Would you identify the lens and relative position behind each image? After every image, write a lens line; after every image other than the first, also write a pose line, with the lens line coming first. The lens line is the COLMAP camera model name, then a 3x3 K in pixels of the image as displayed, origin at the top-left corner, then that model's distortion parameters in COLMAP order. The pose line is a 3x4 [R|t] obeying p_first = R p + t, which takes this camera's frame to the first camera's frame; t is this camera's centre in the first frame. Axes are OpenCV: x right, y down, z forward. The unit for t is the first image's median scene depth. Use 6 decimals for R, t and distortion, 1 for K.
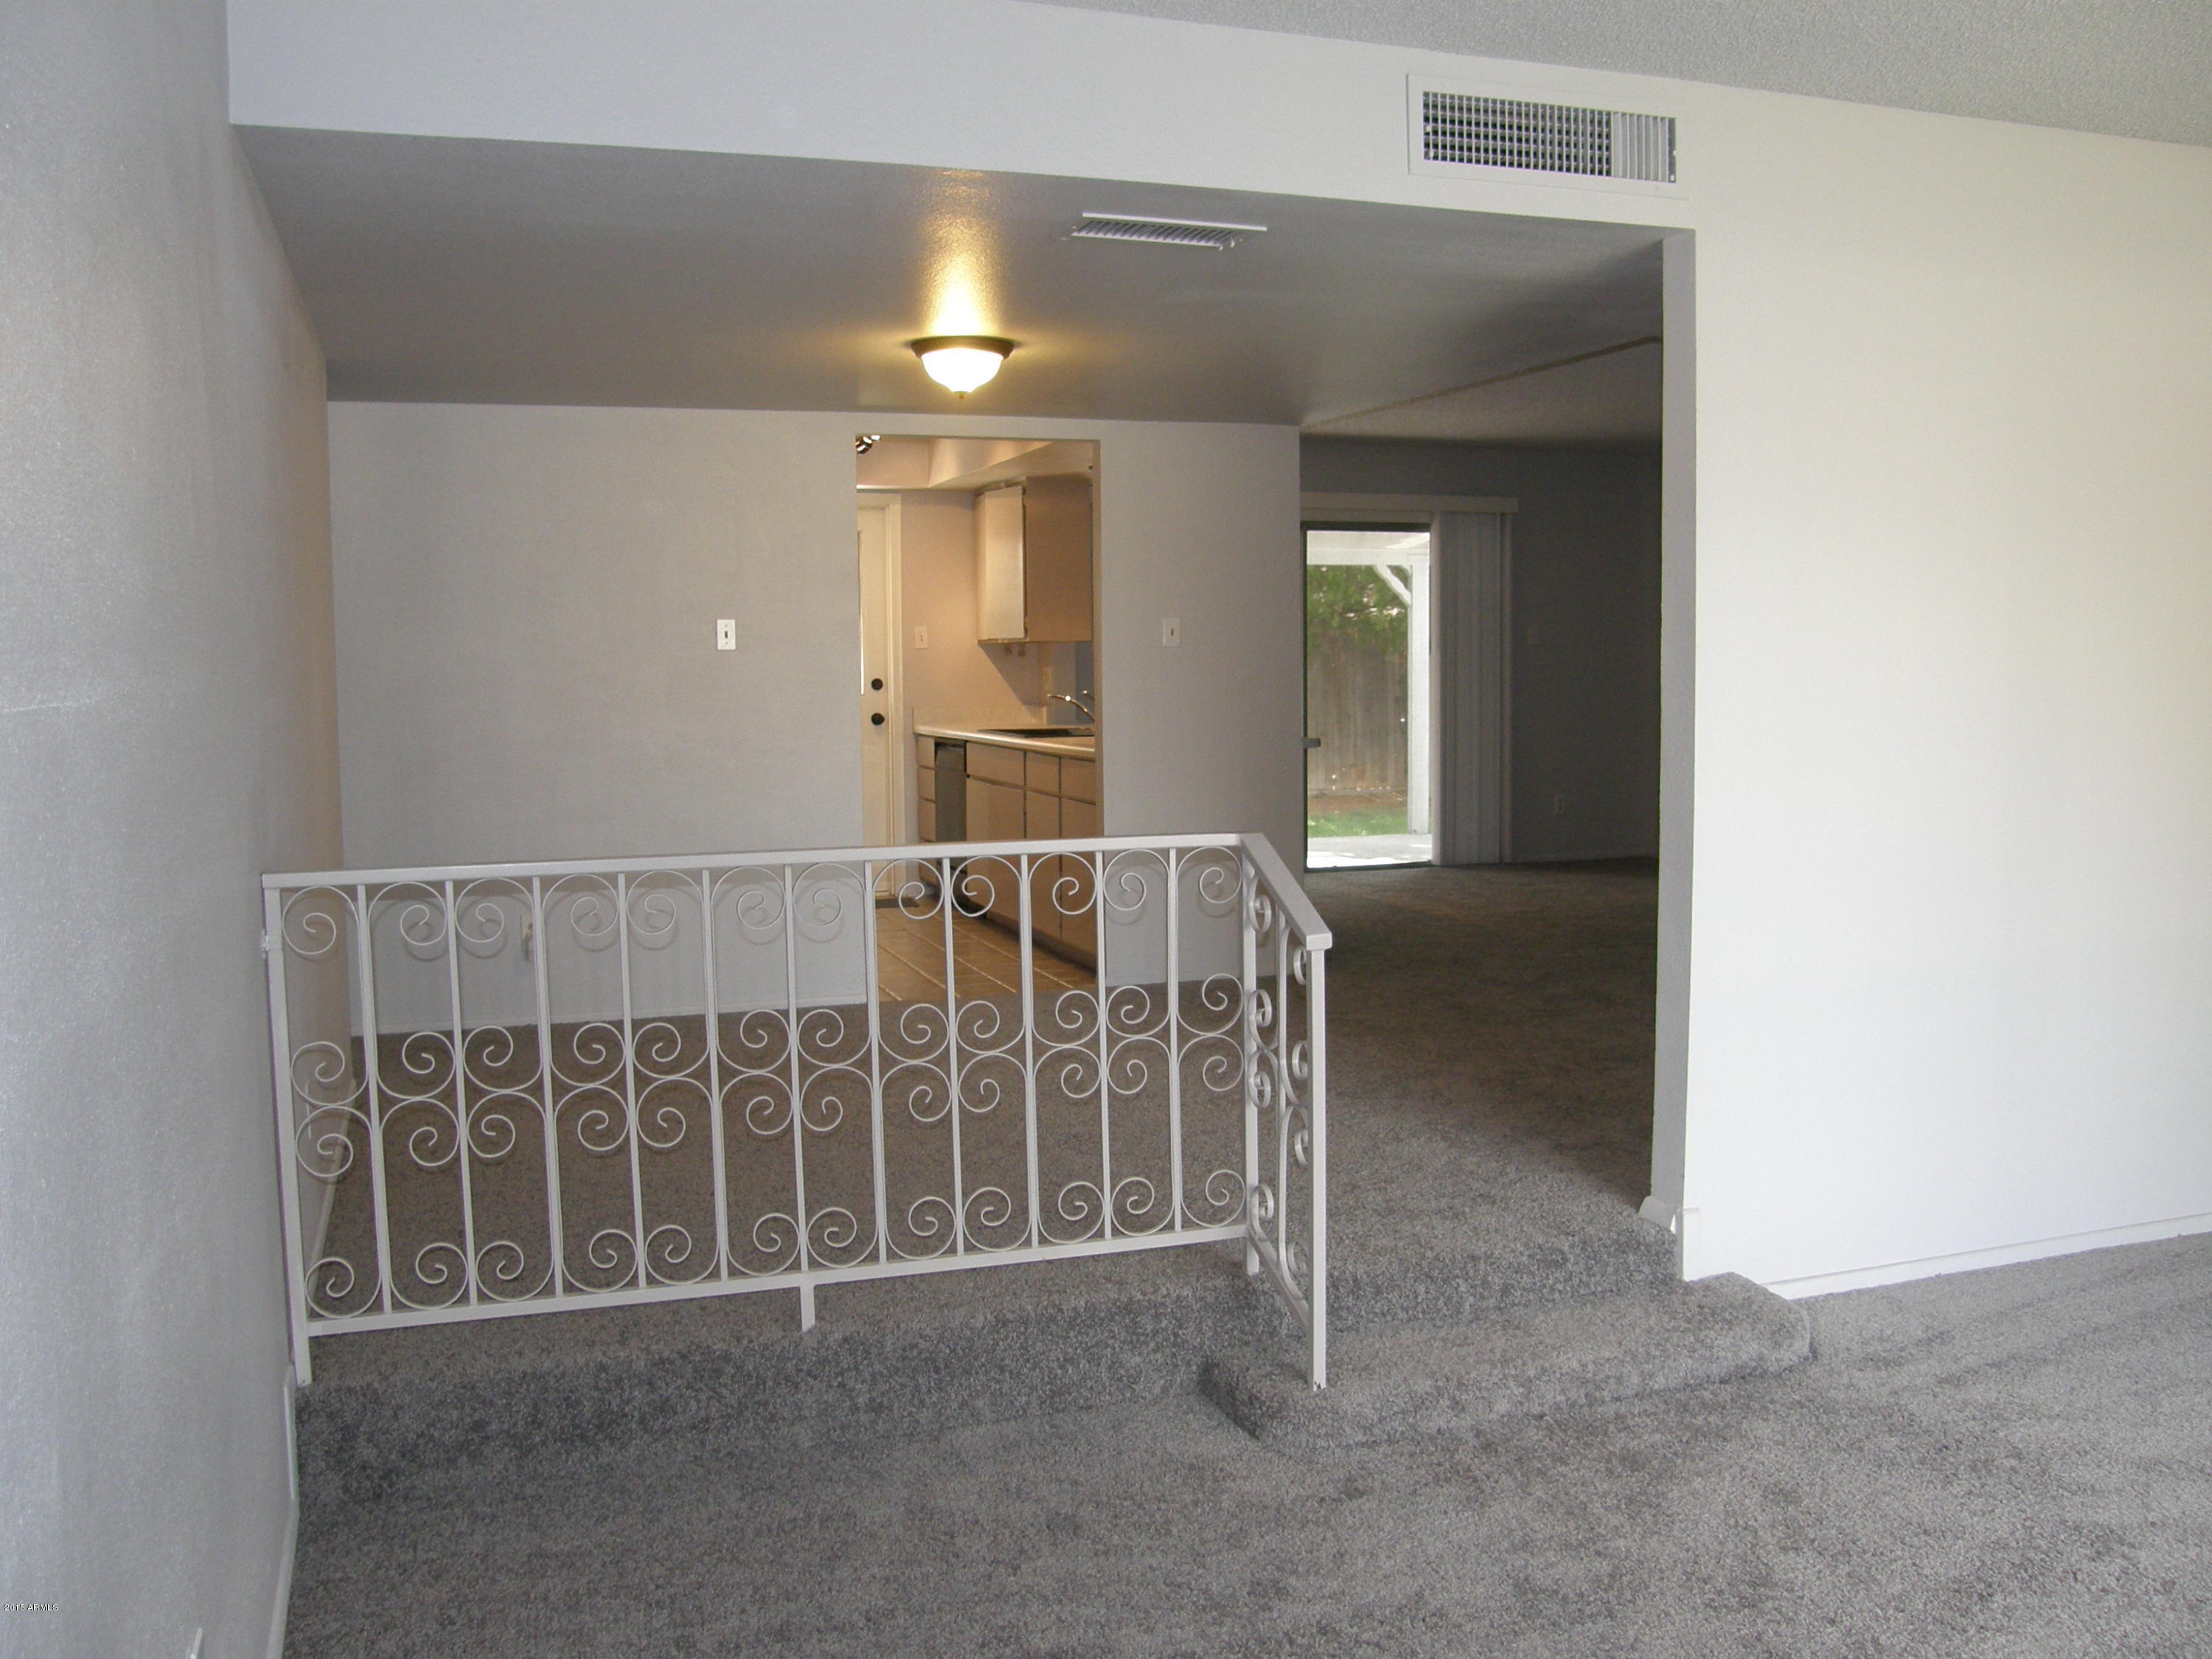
lens RADIAL K [[1970.1, 0, 1106.0], [0, 1970.1, 829.5], [0, 0, 1]] dist [-0.275775, 0.160918]
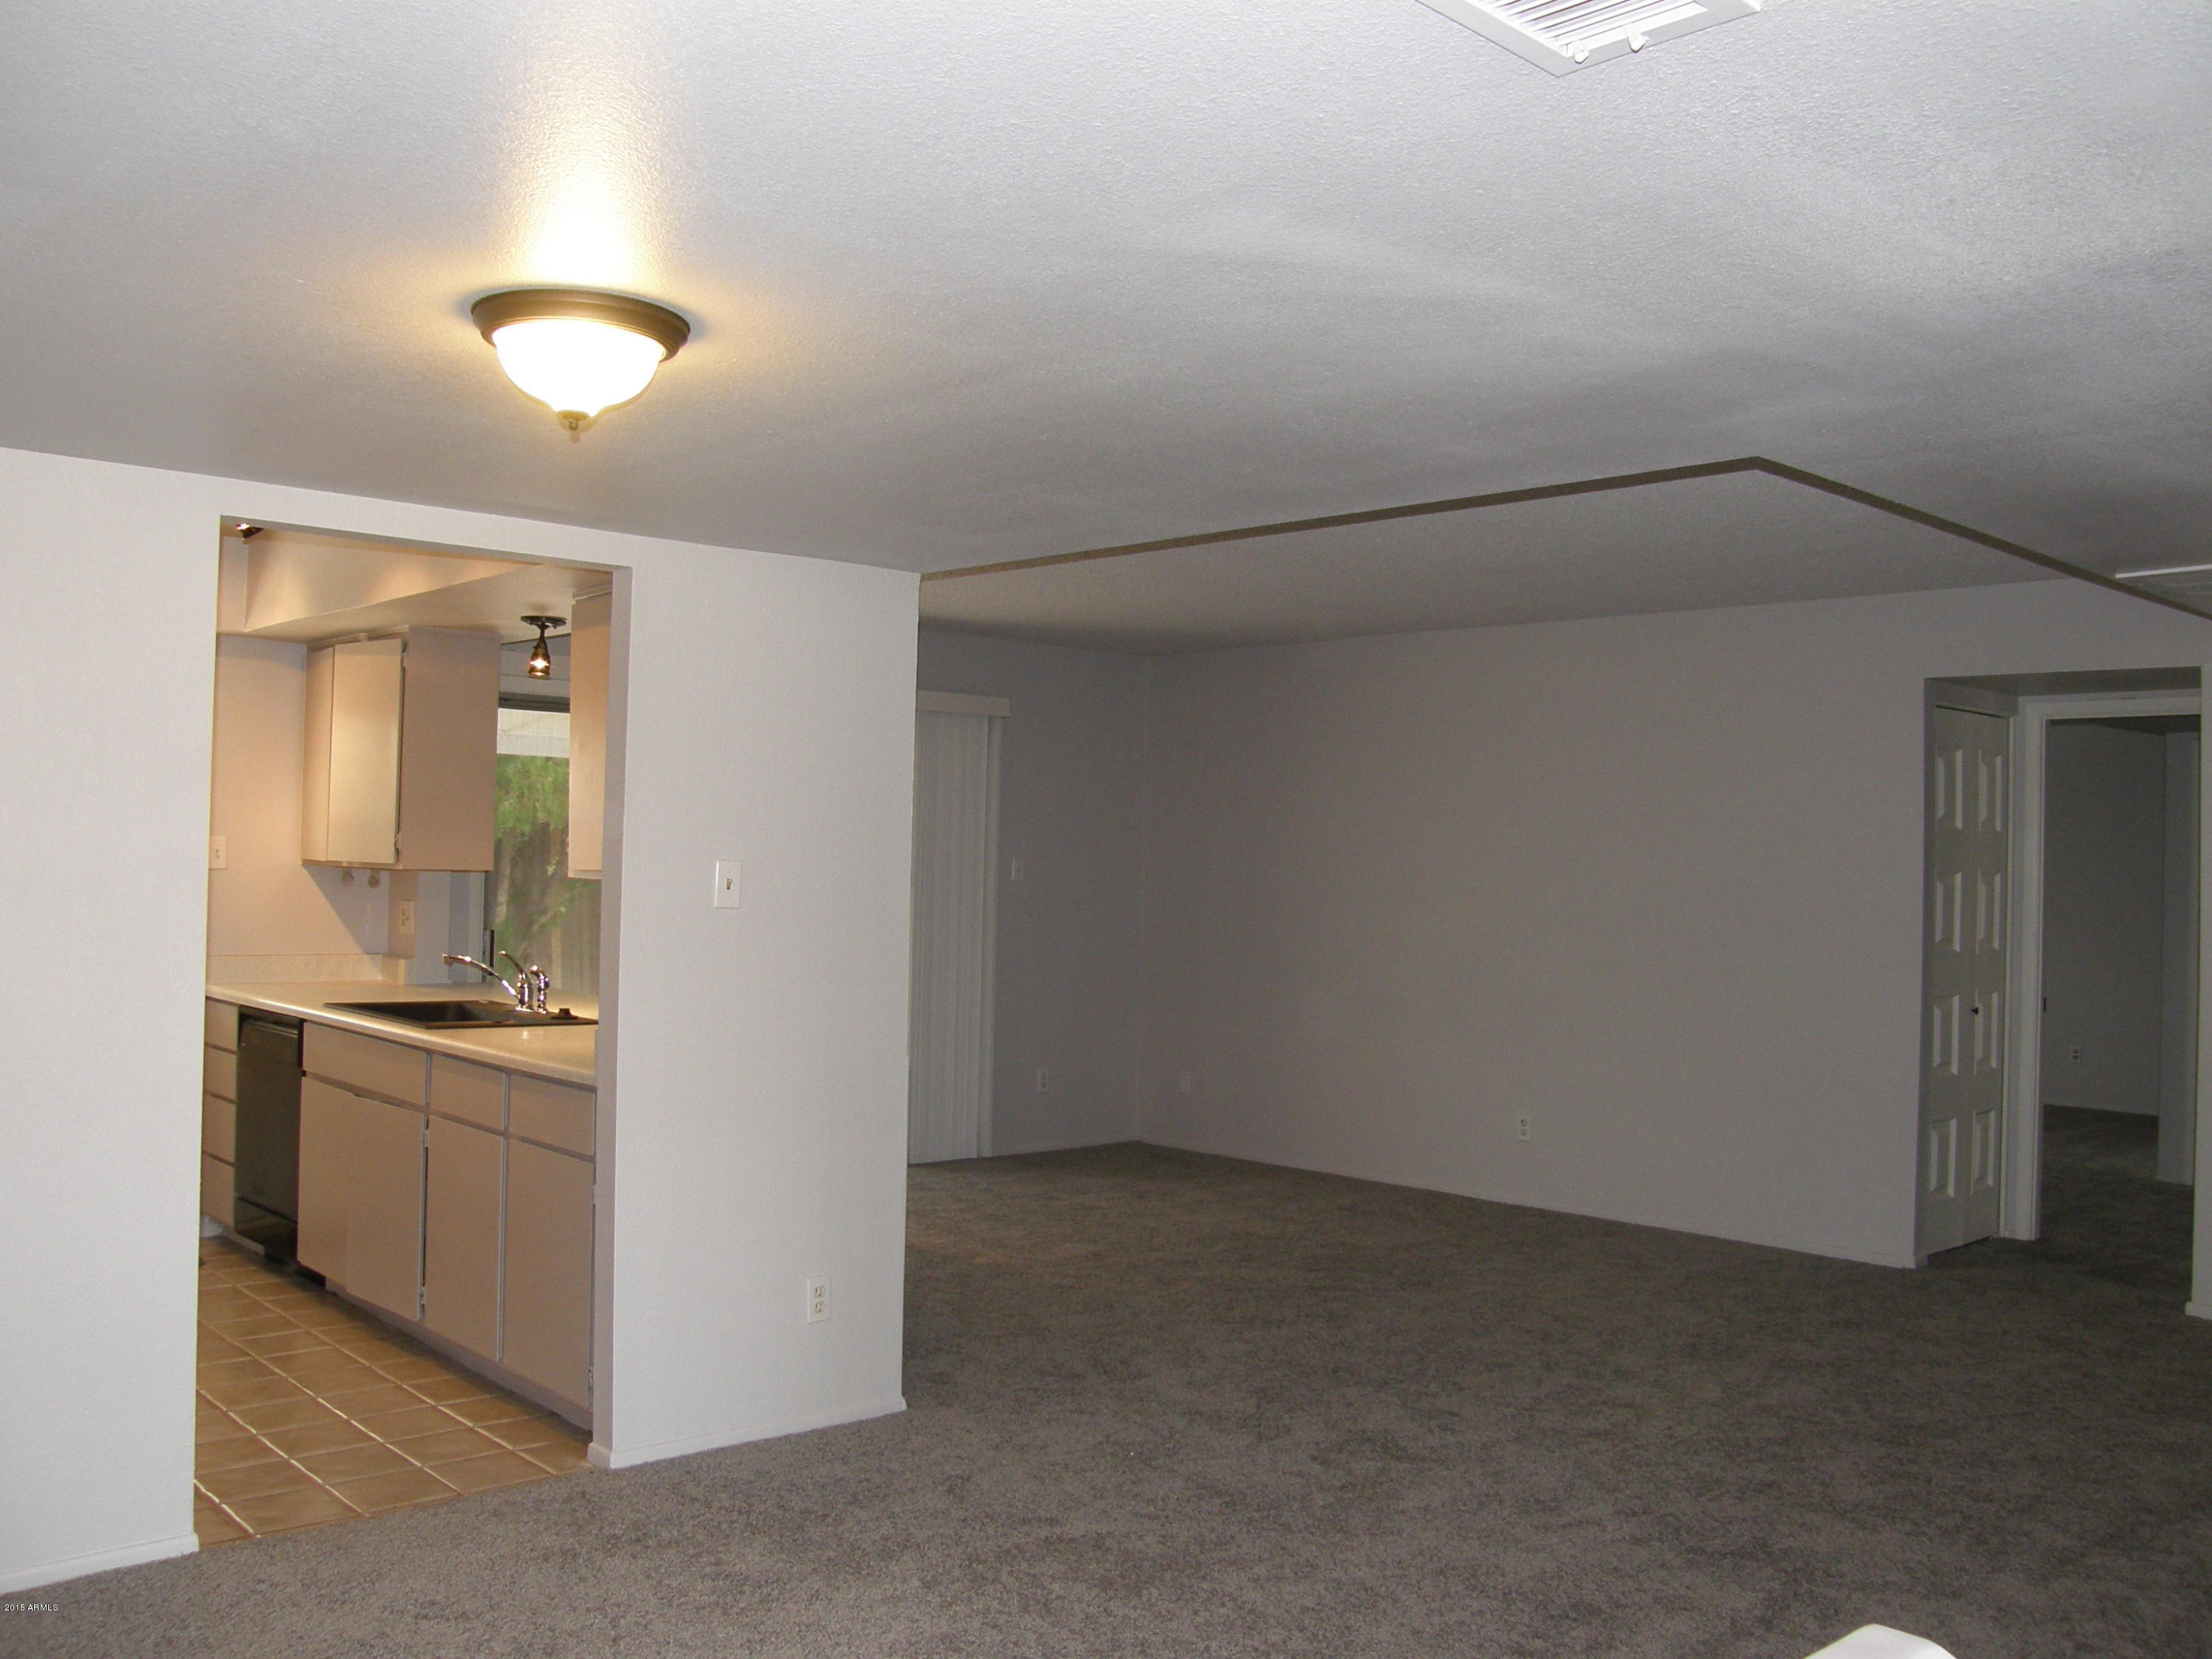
lens RADIAL K [[1934.0, 0, 1104.1], [0, 1934.0, 772.8], [0, 0, 1]] dist [-0.119907, 0.002776]
pose [[0.915167, 0.049220, 0.400059, -0.080134], [0.002657, 0.991758, -0.128095, -0.043699], [-0.403066, 0.118292, 0.907494, 0.302501]]
